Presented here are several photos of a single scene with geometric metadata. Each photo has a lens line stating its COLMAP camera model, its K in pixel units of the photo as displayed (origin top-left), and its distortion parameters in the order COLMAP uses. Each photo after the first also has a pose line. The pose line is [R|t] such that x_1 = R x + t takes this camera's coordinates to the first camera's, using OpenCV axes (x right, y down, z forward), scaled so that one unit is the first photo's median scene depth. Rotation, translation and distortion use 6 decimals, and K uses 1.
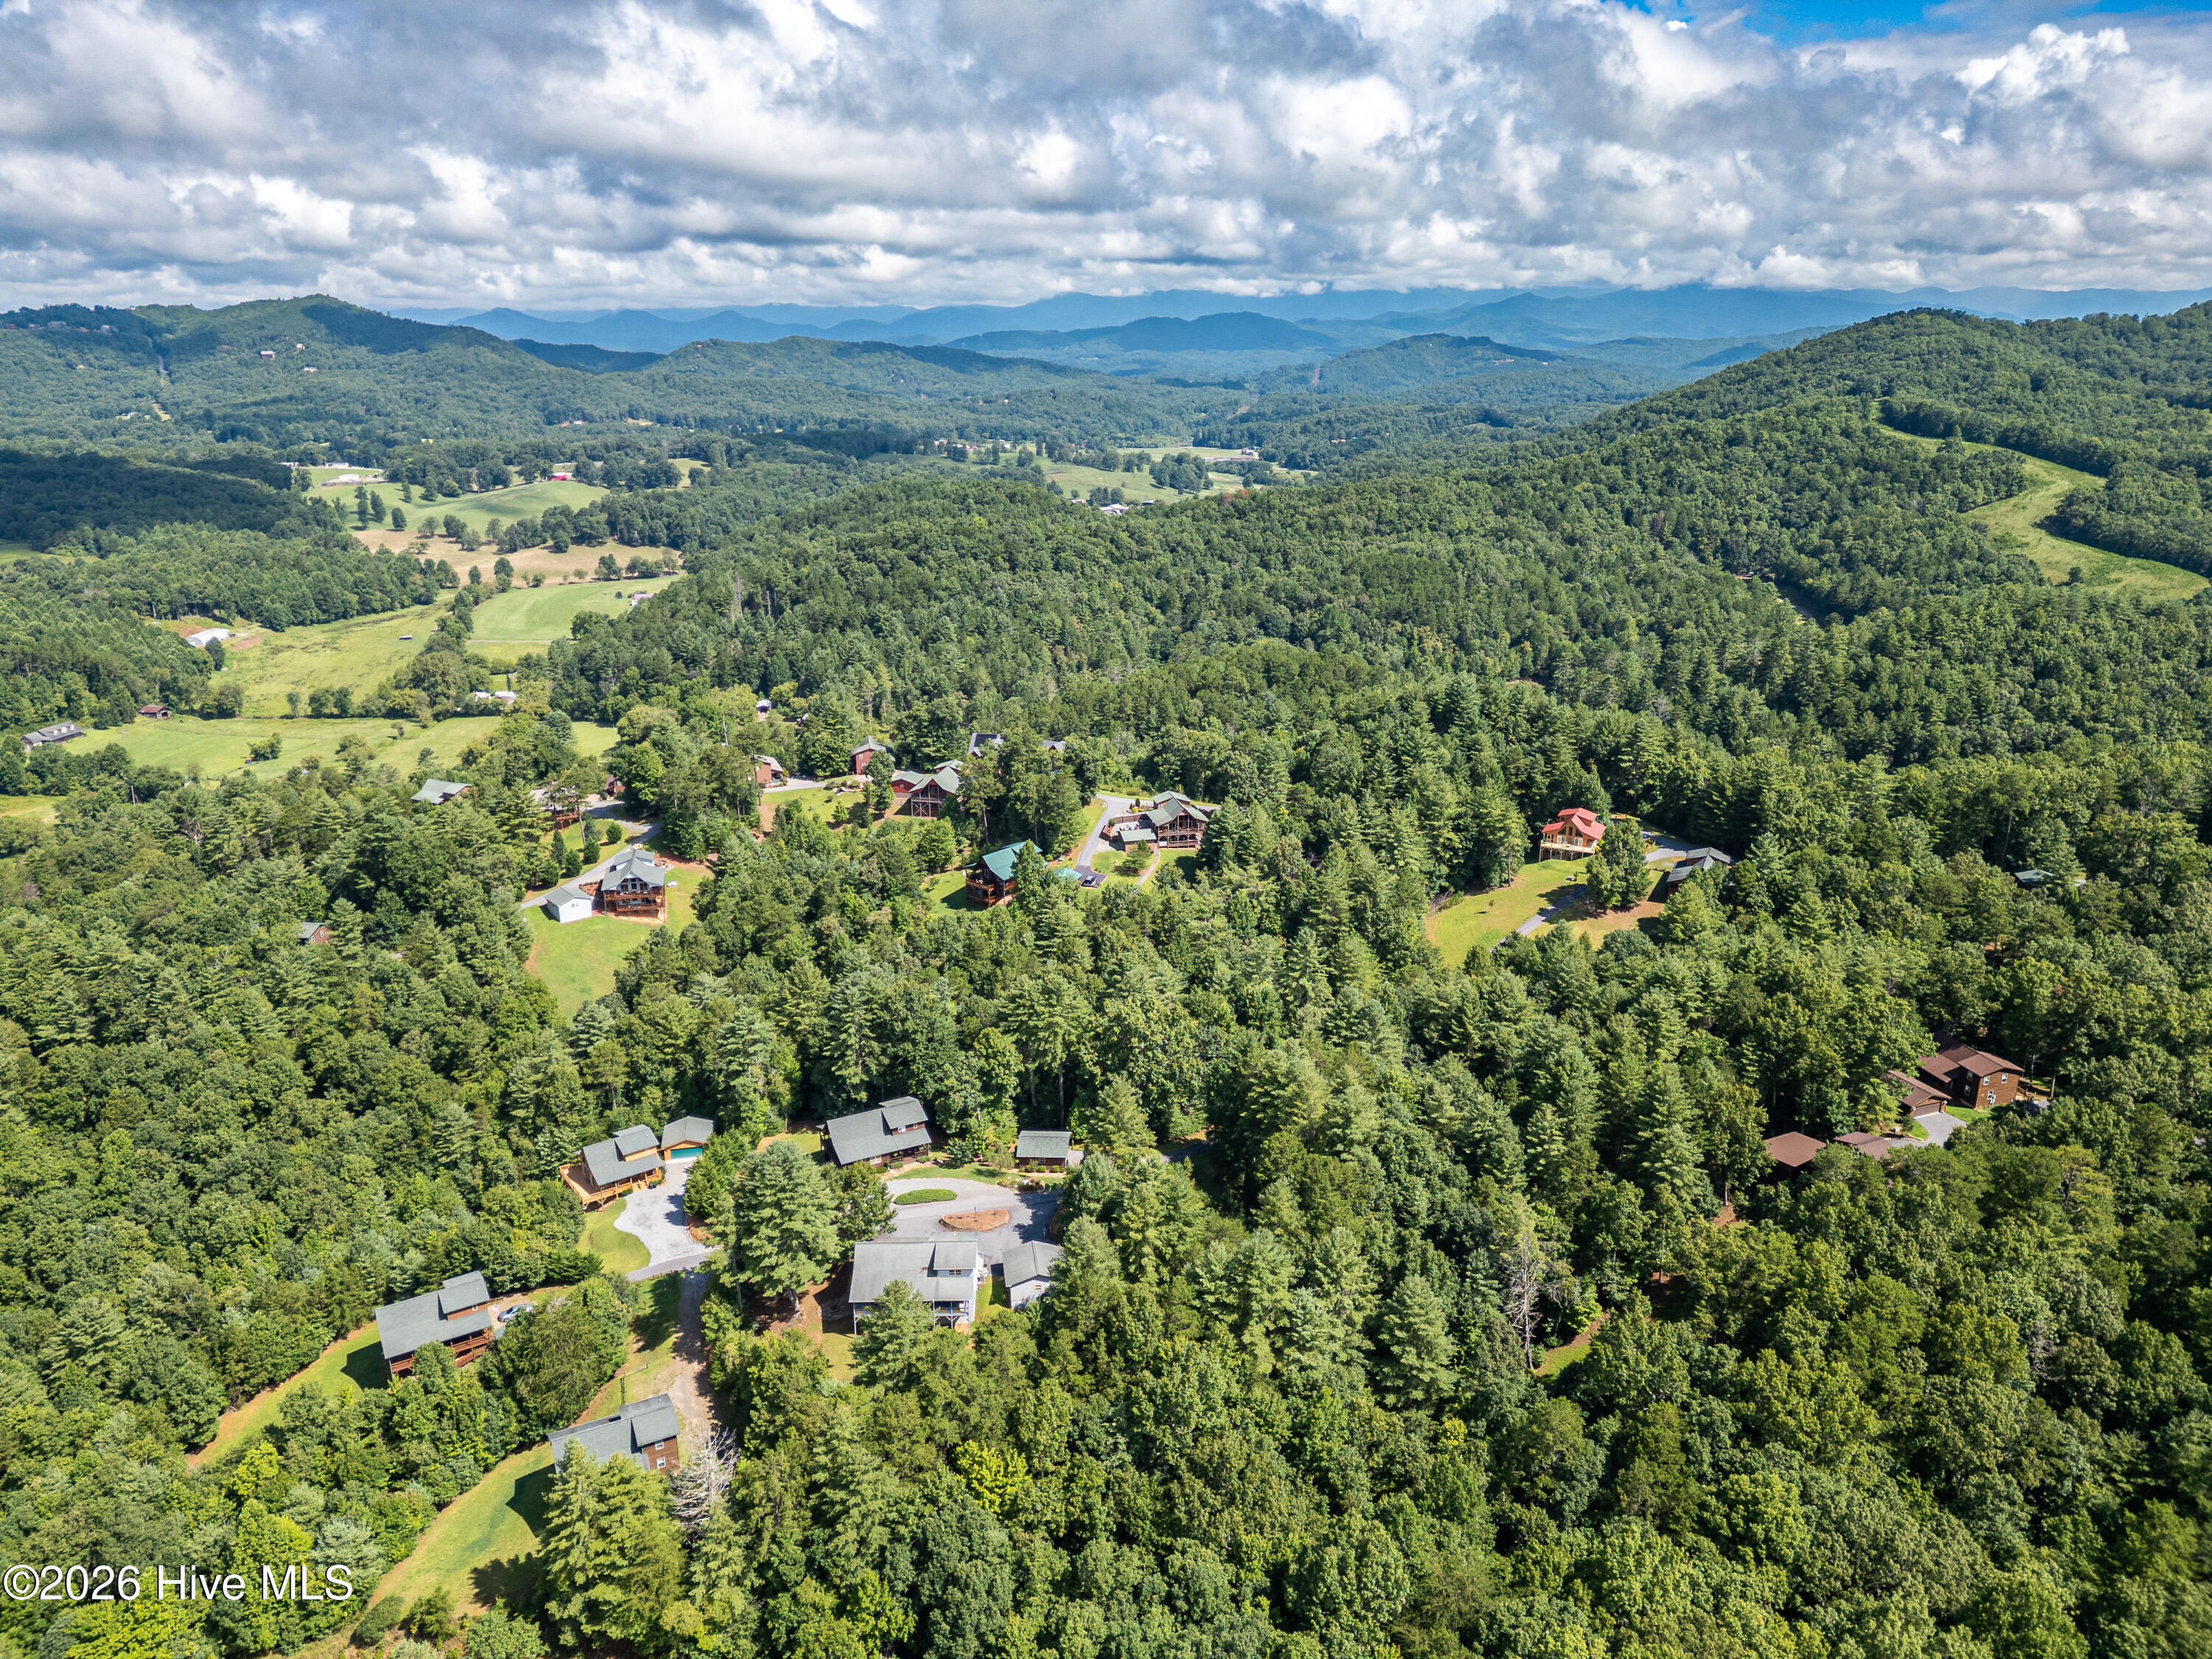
lens RADIAL K [[1554.2, 0, 1106.0], [0, 1554.2, 829.5], [0, 0, 1]] dist [0.074267, -0.055970]
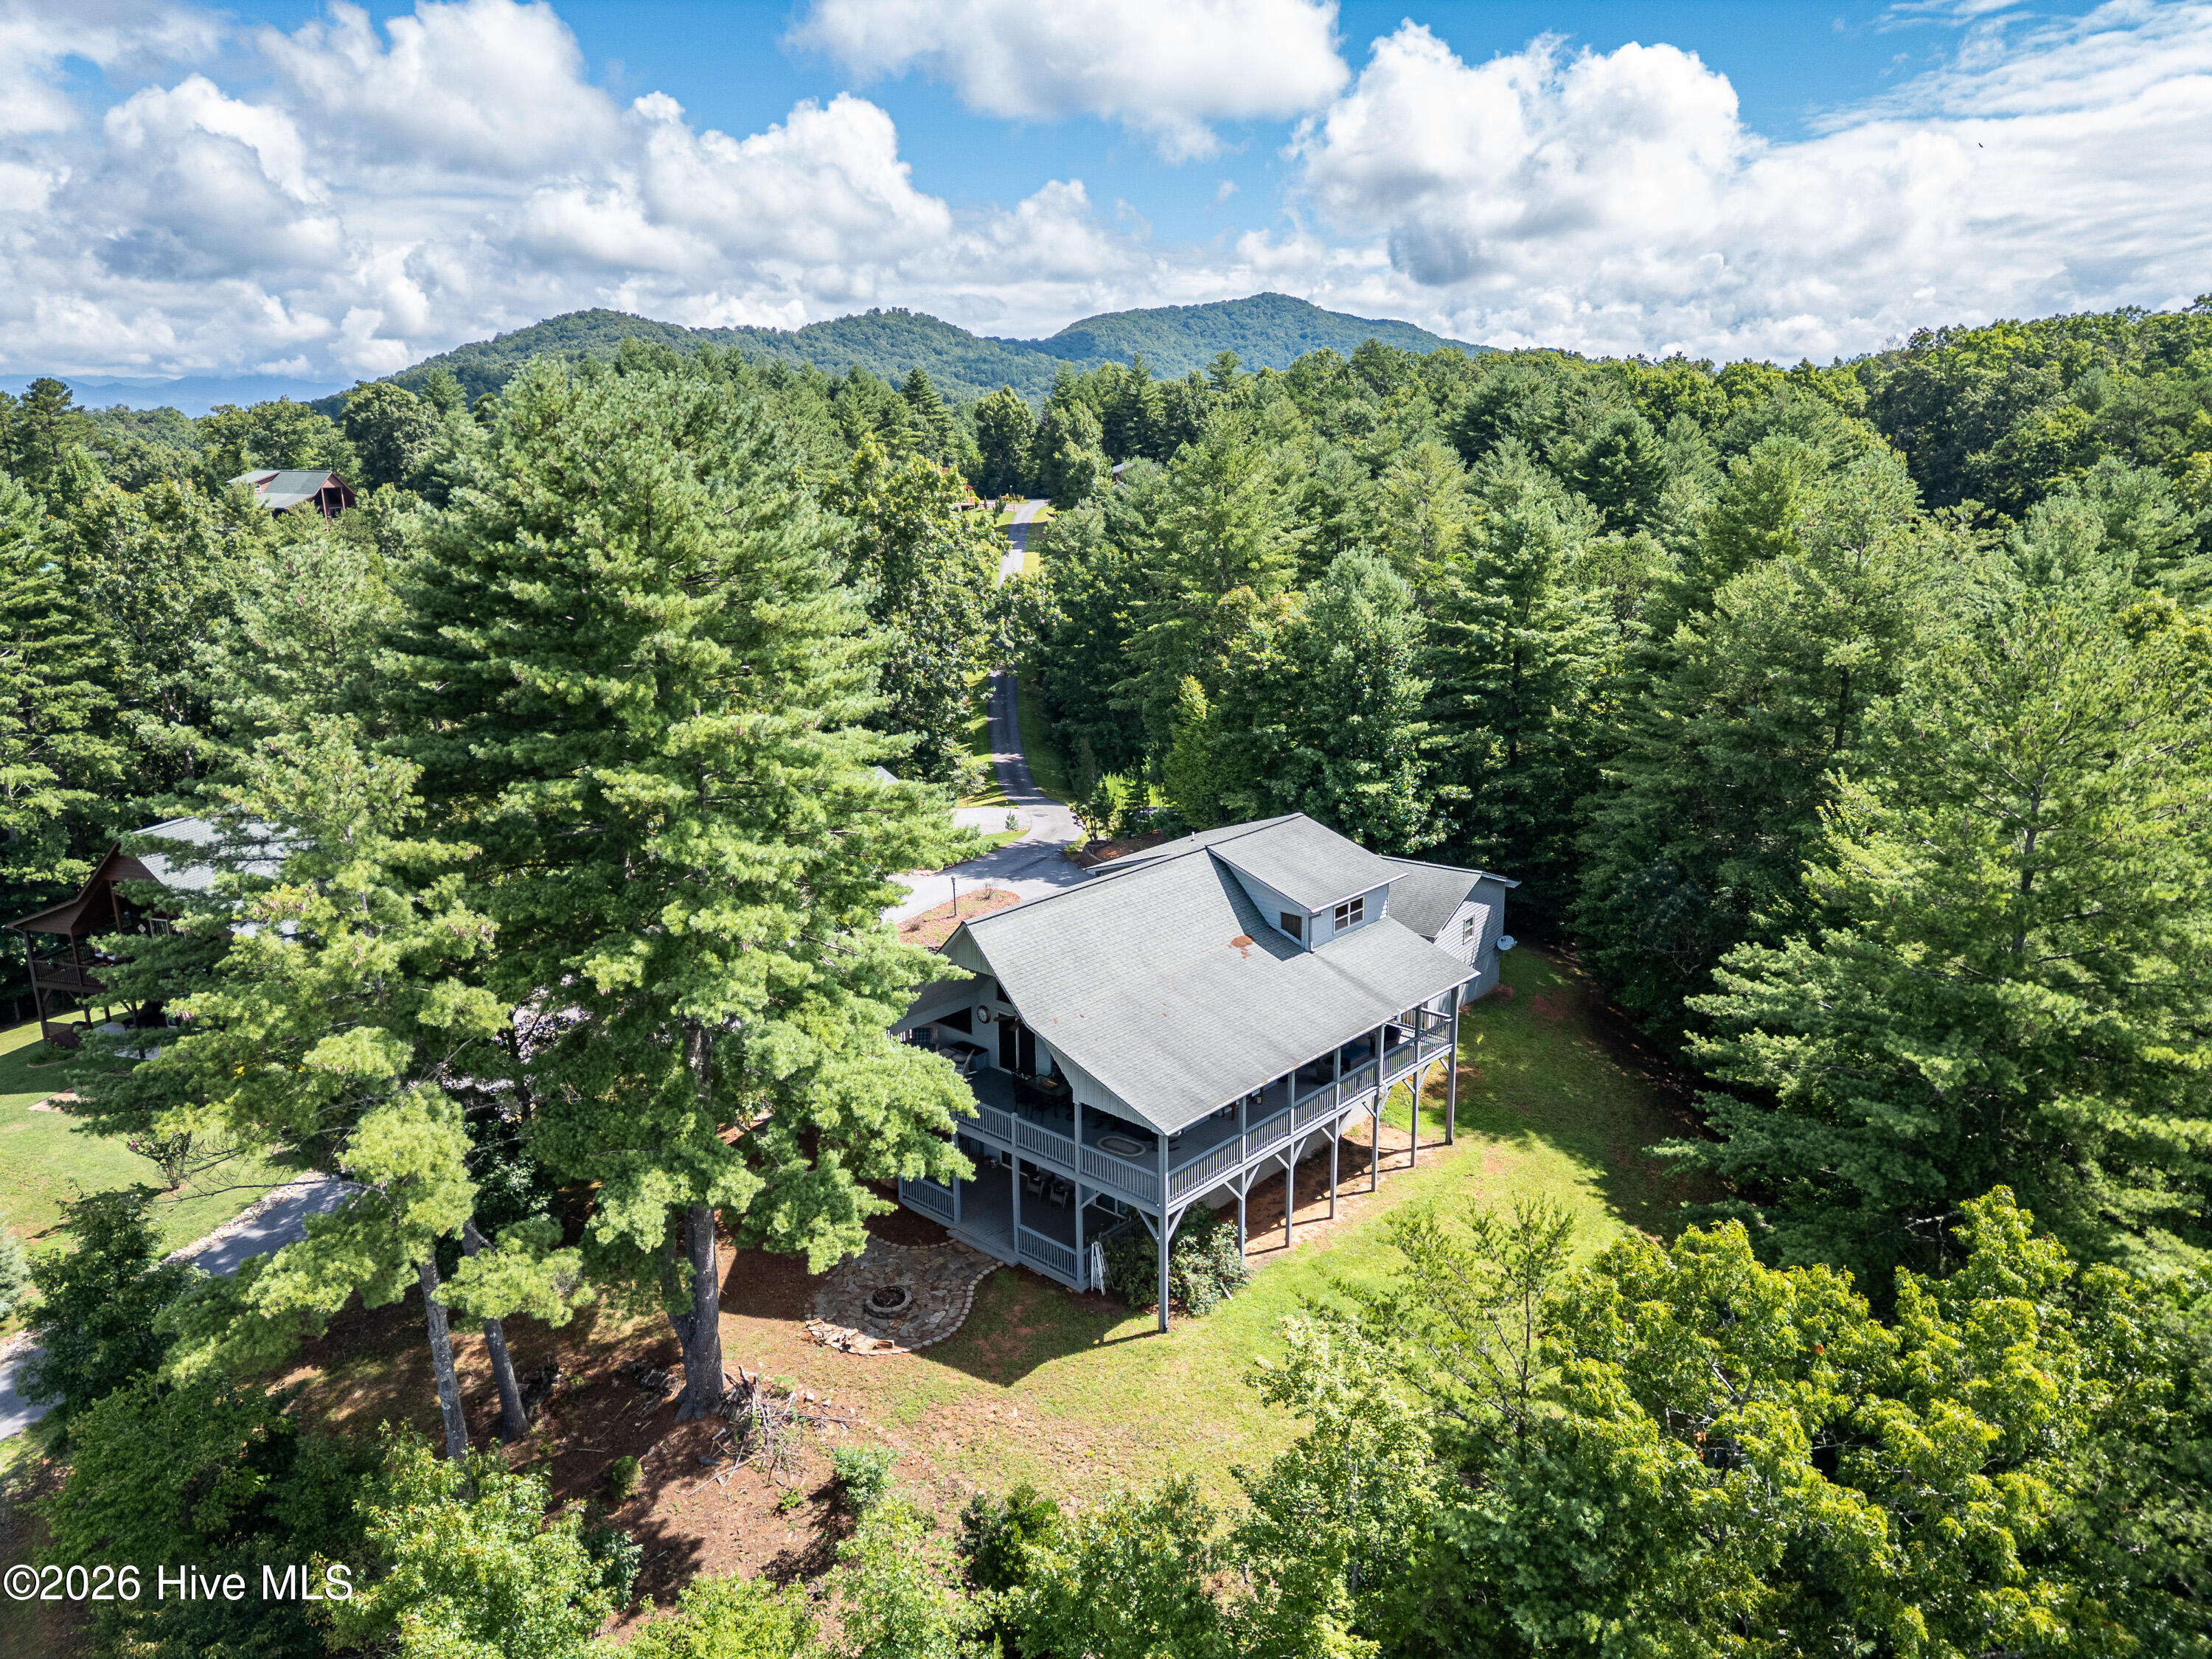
lens RADIAL K [[1554.2, 0, 1106.0], [0, 1554.2, 829.5], [0, 0, 1]] dist [0.074267, -0.055970]
pose [[0.686866, -0.192225, 0.700903, -0.242423], [0.231157, 0.972091, 0.040071, 0.207746], [-0.689044, 0.134495, 0.712131, 0.701518]]
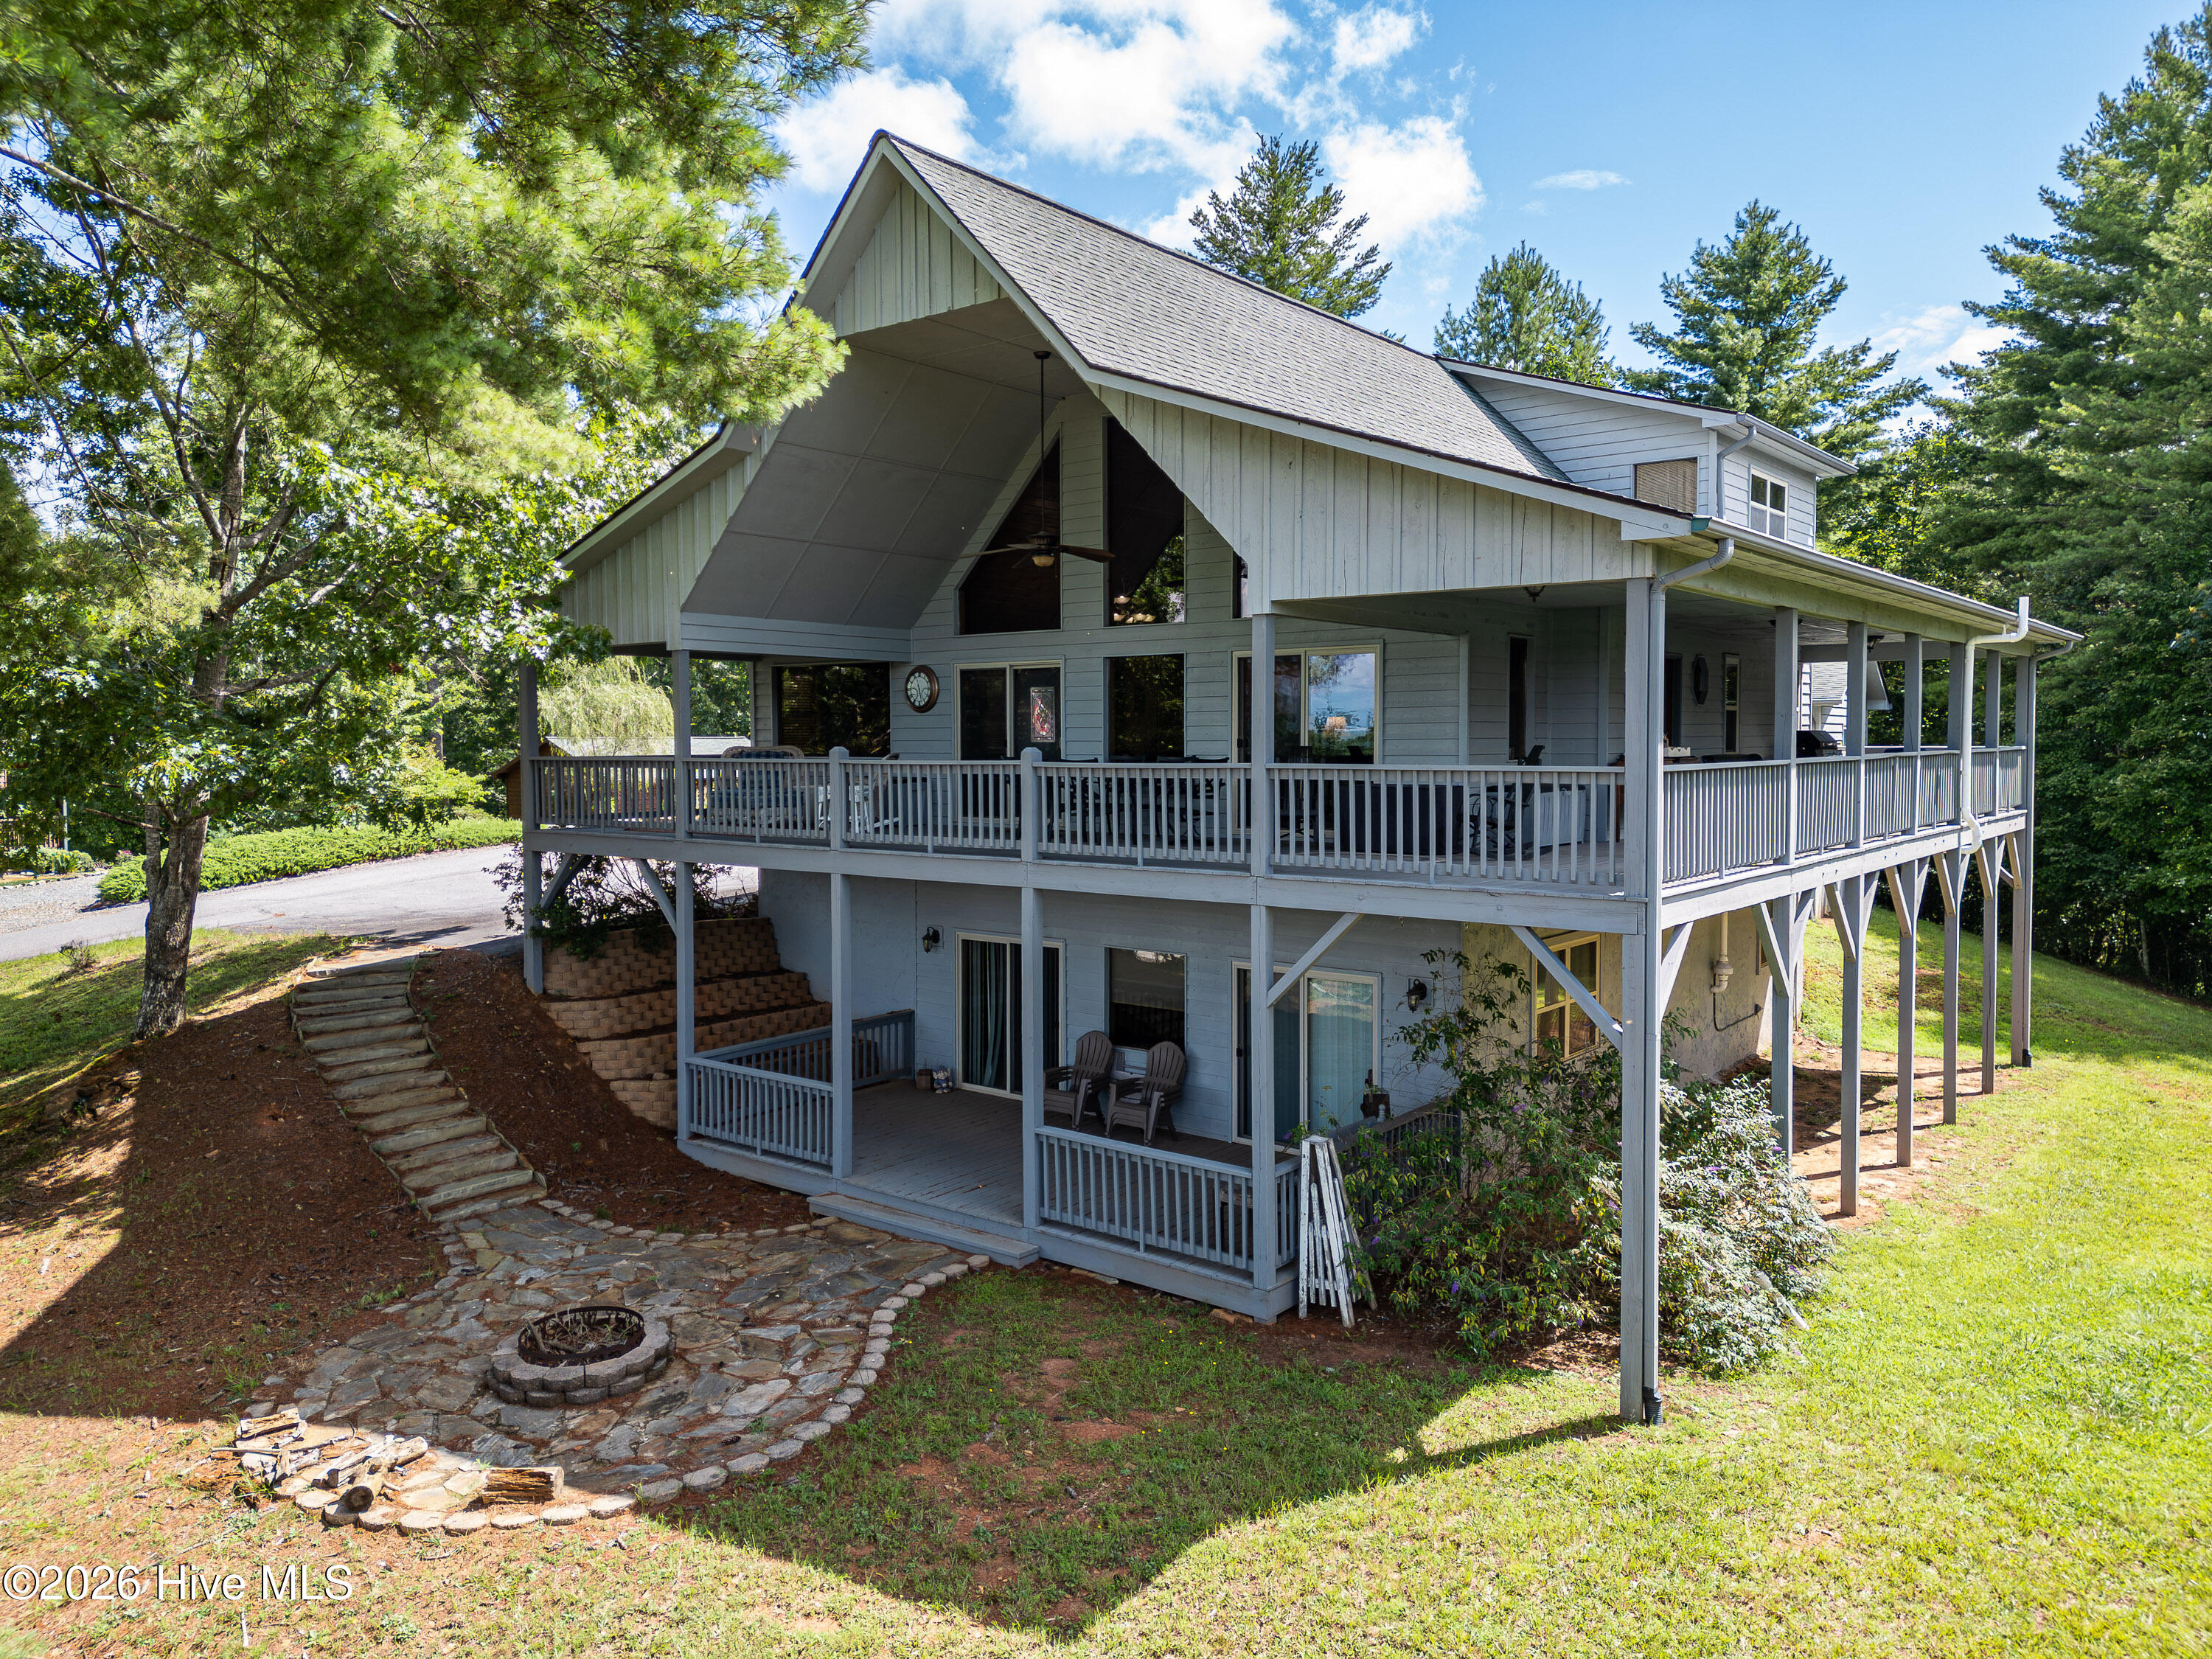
lens RADIAL K [[1554.2, 0, 1106.0], [0, 1554.2, 829.5], [0, 0, 1]] dist [0.074267, -0.055970]
pose [[0.638995, -0.049855, 0.767593, -0.173354], [0.232931, 0.963586, -0.131323, 0.254492], [-0.733095, 0.262711, 0.627339, 0.802535]]
